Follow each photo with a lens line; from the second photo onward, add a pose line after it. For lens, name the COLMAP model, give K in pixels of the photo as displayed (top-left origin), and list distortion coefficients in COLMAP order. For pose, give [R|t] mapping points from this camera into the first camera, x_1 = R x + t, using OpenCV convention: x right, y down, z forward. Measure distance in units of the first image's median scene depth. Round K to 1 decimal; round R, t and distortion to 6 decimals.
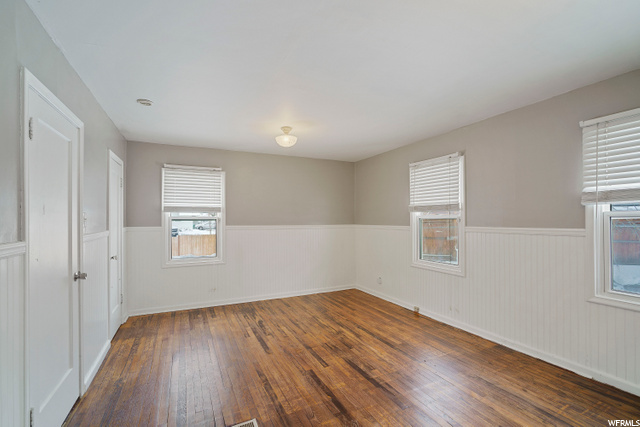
lens RADIAL K [[281.1, 0, 317.5], [0, 281.1, 211.9], [0, 0, 1]] dist [-0.001722, -0.000067]
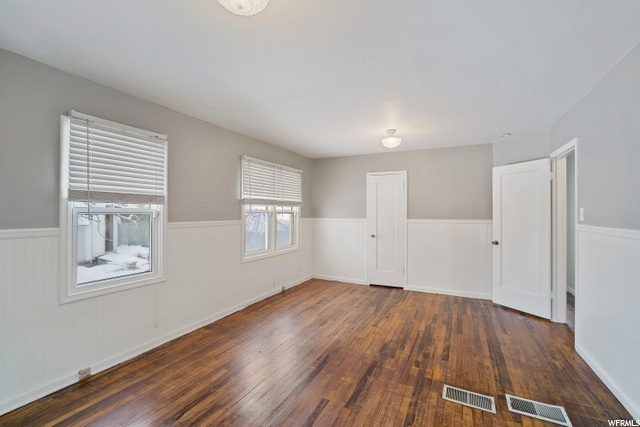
lens RADIAL K [[281.1, 0, 317.5], [0, 281.1, 211.9], [0, 0, 1]] dist [-0.001722, -0.000067]
pose [[-0.596187, 0.006347, 0.802821, -0.587413], [-0.021732, 0.999475, -0.024040, 0.038383], [-0.802552, -0.031780, -0.595735, 1.493067]]
